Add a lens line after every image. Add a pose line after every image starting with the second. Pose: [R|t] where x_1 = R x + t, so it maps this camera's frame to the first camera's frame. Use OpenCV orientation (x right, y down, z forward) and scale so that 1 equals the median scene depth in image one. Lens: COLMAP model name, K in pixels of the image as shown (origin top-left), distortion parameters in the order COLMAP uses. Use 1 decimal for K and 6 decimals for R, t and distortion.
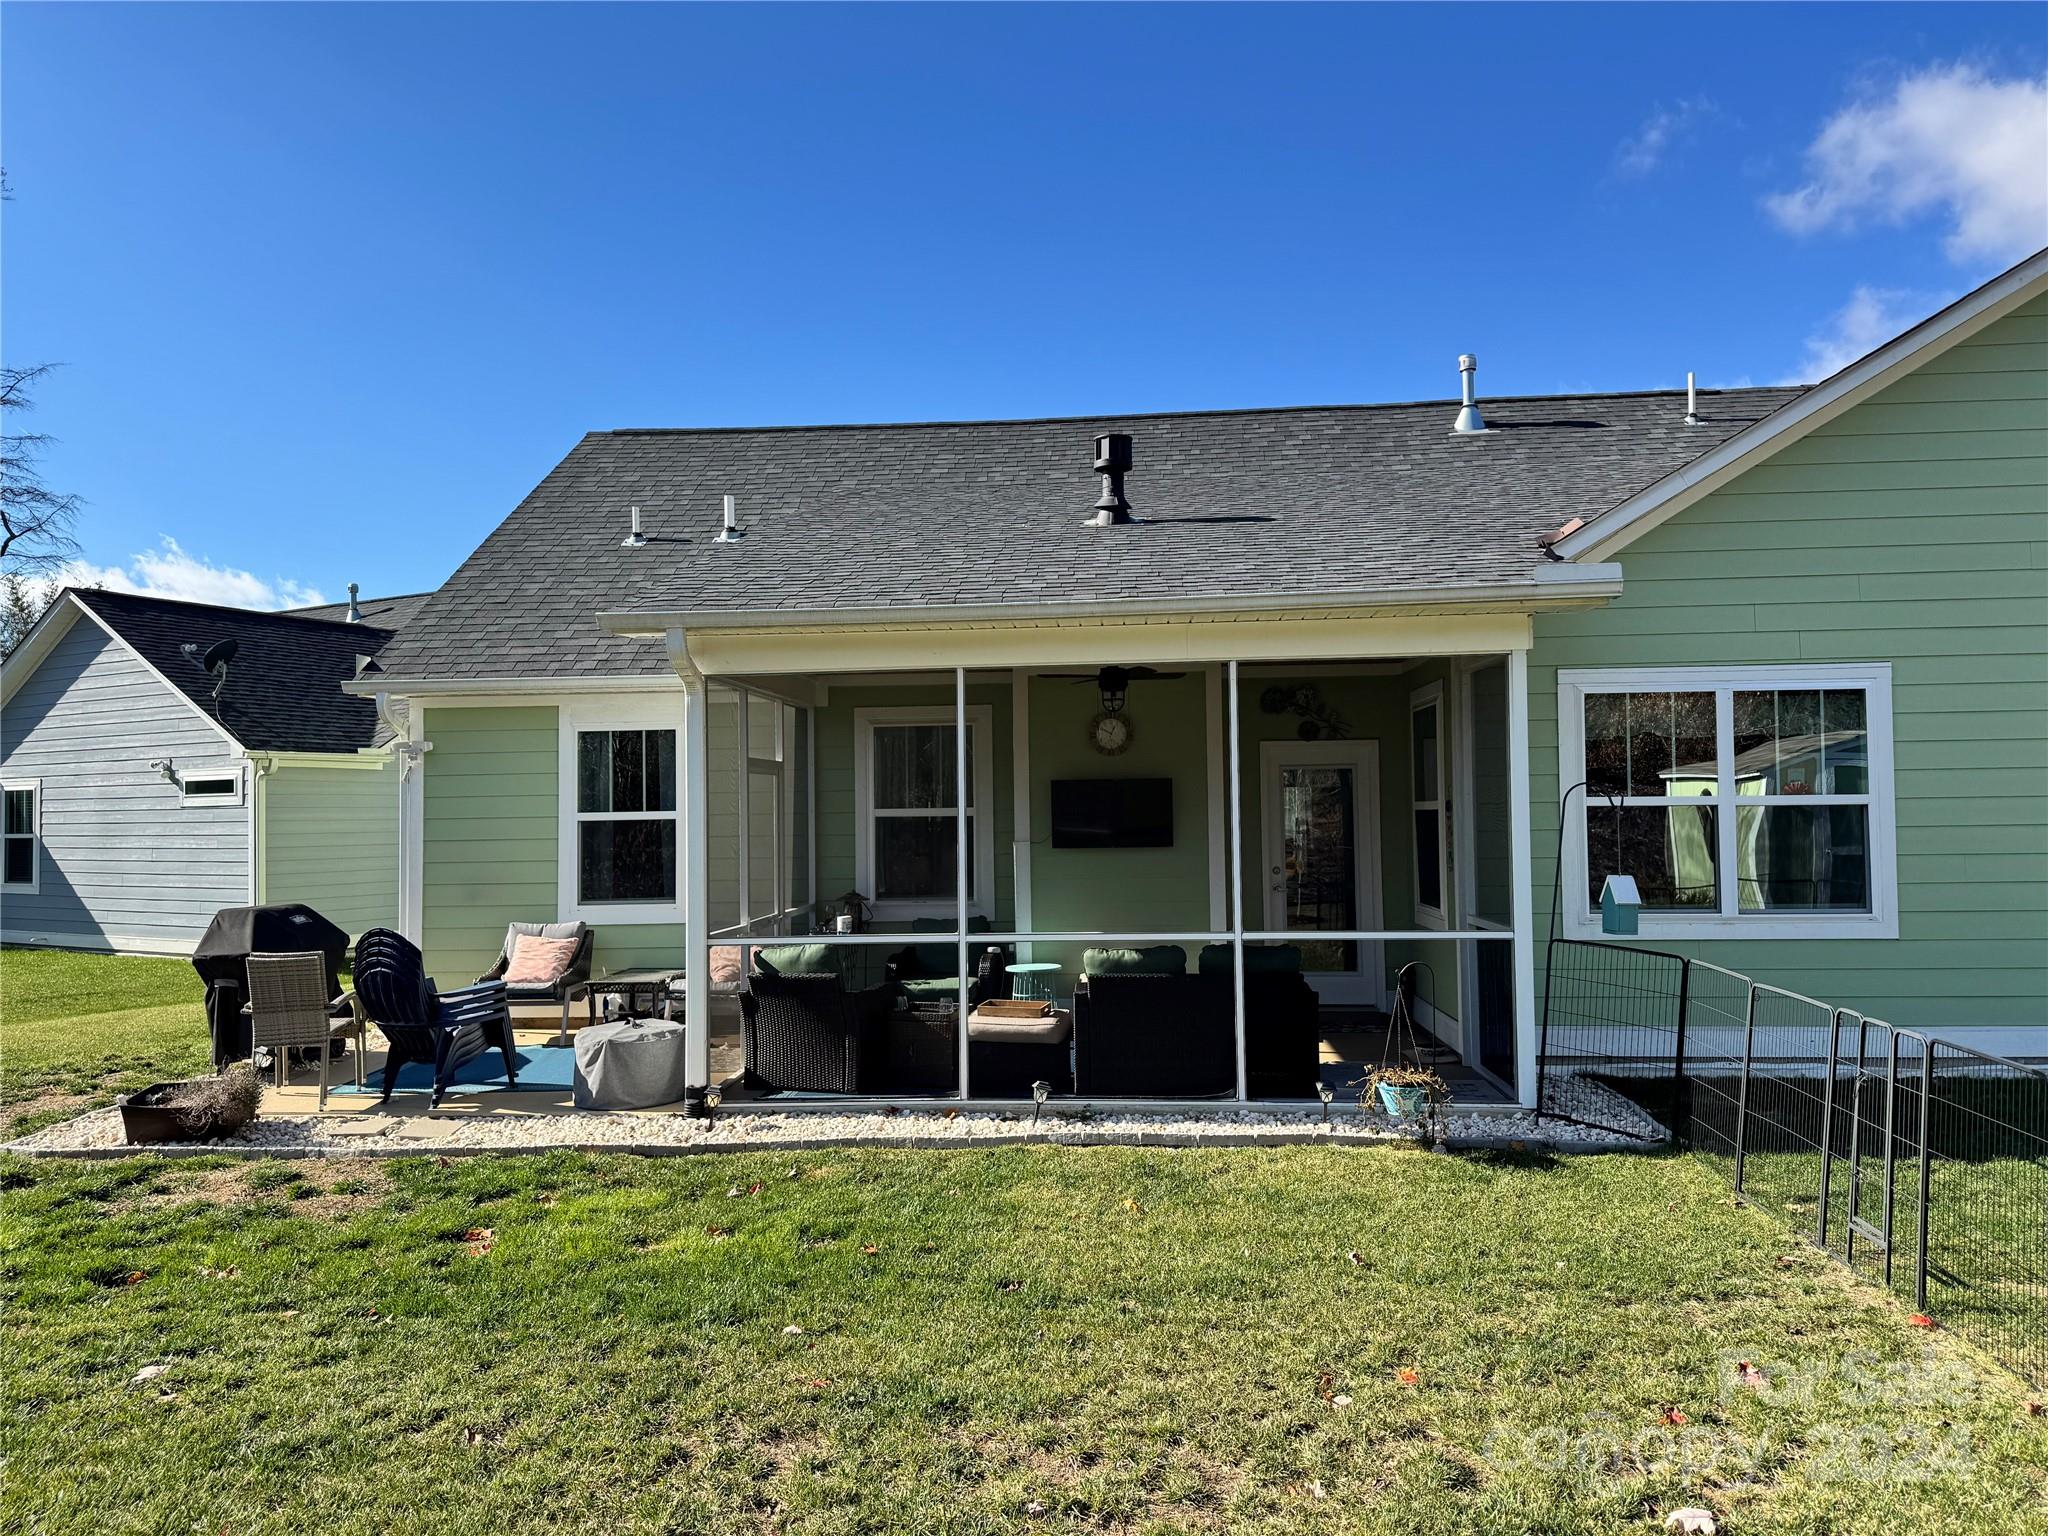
lens RADIAL K [[1426.7, 0, 1022.0], [0, 1426.7, 768.0], [0, 0, 1]] dist [0.033935, -0.033512]
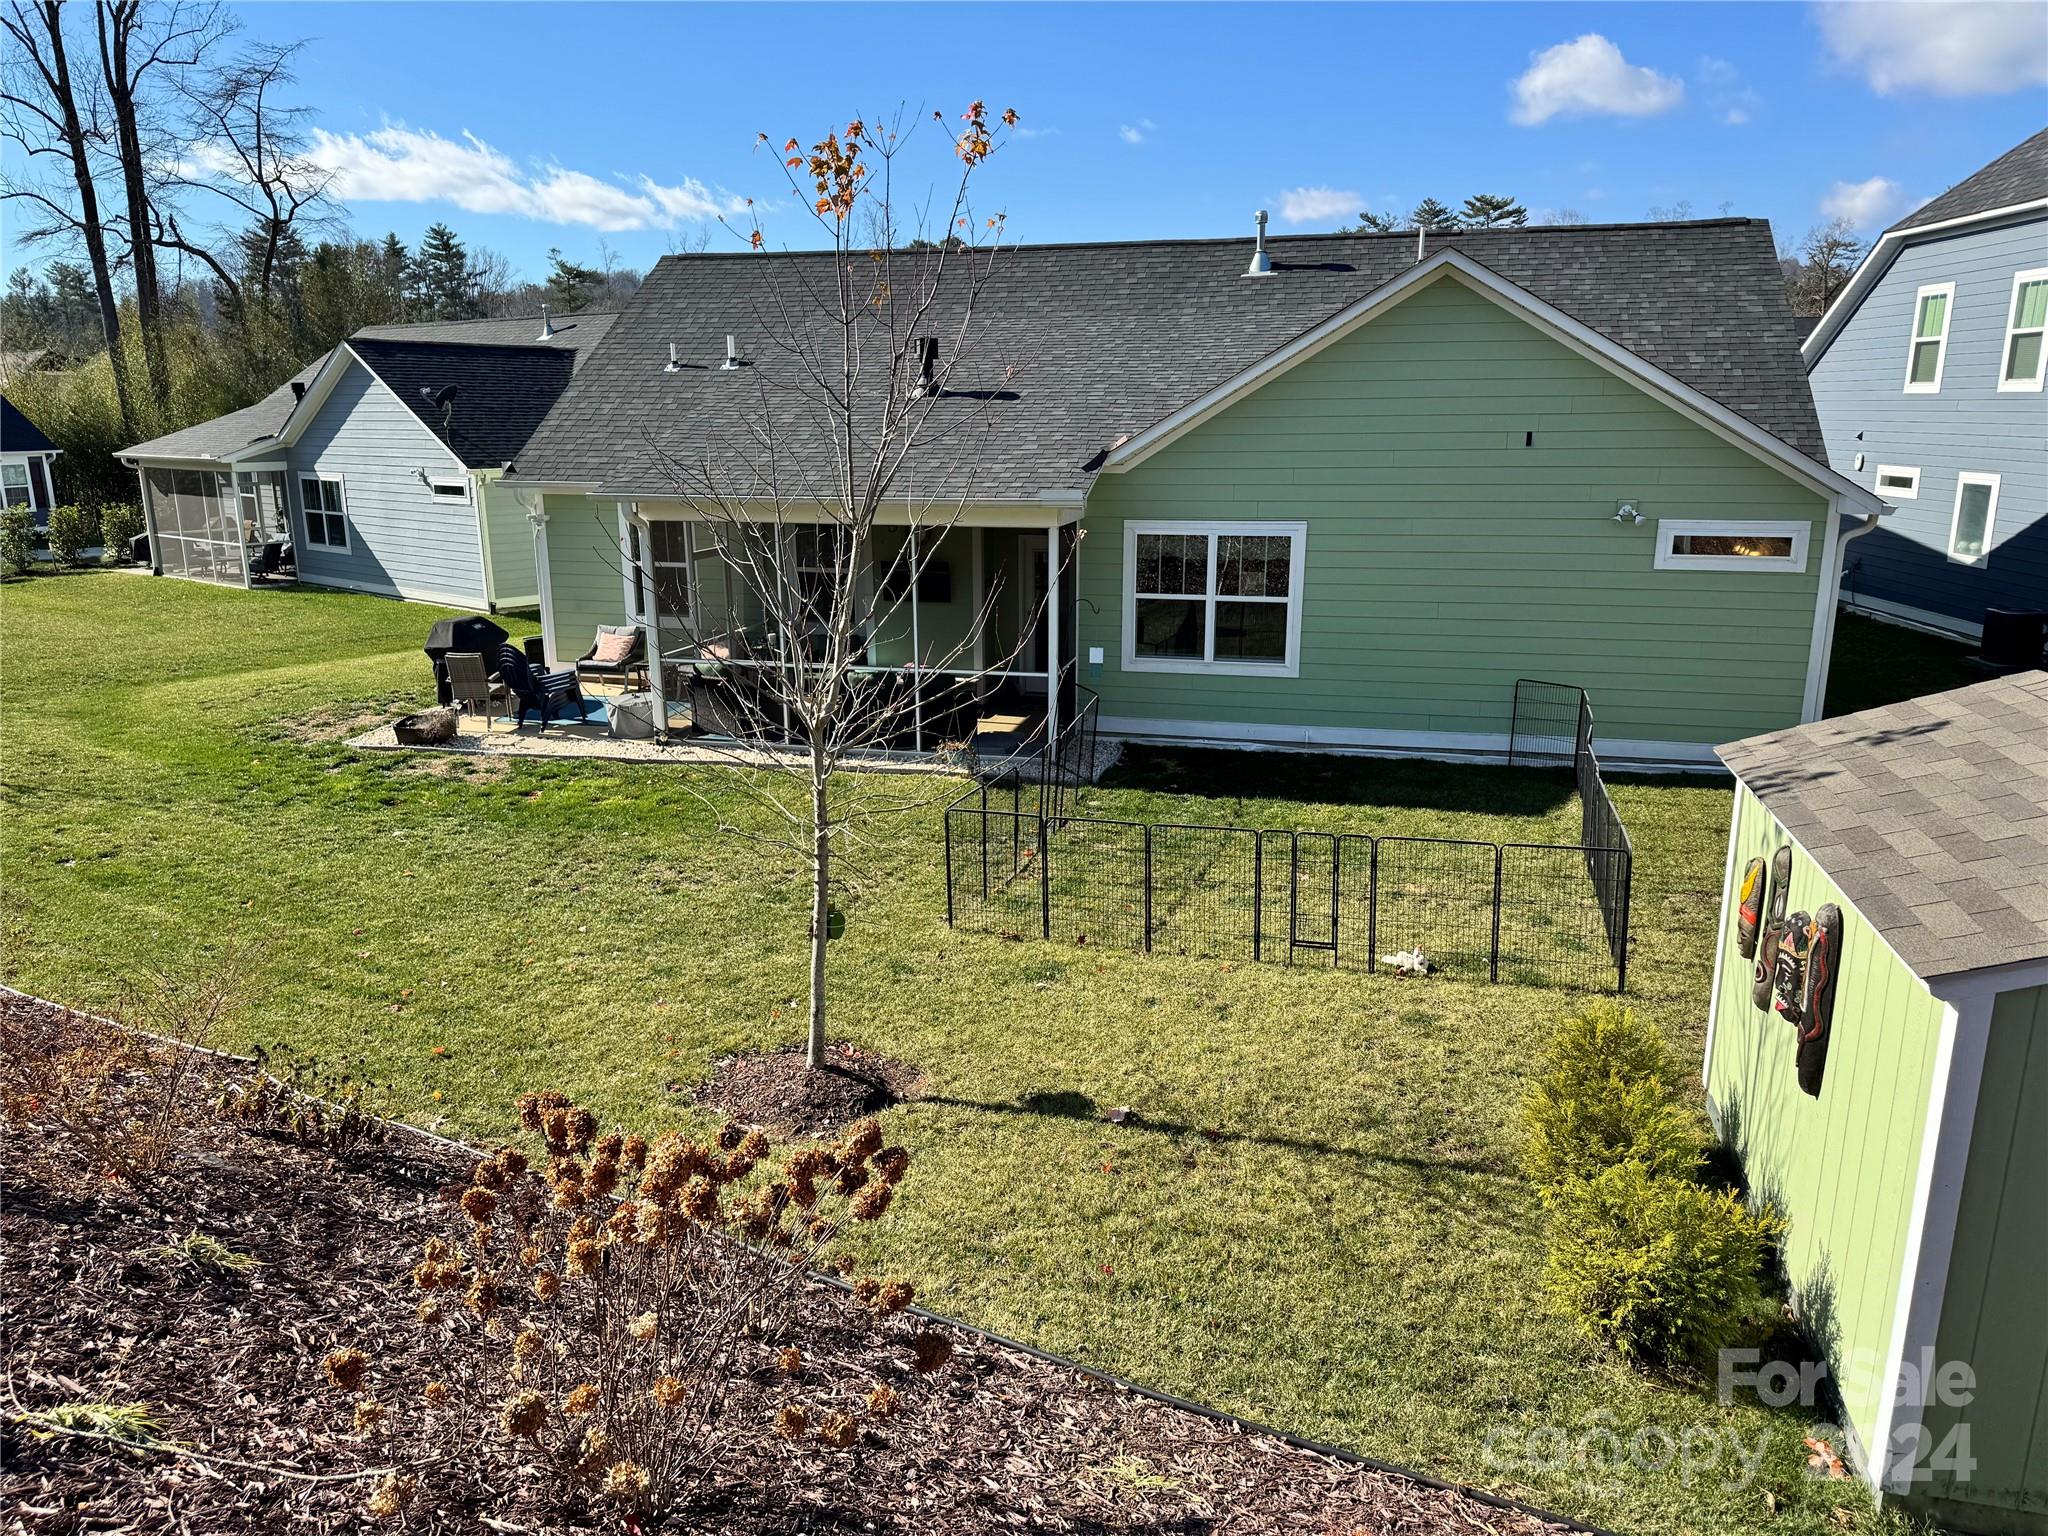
lens RADIAL K [[1426.7, 0, 1029.3], [0, 1426.7, 764.0], [0, 0, 1]] dist [0.033935, -0.033512]
pose [[0.985733, 0.048973, -0.161032, 0.575916], [-0.003778, 0.962931, 0.269721, -0.257196], [0.168272, -0.265264, 0.949378, -0.774530]]
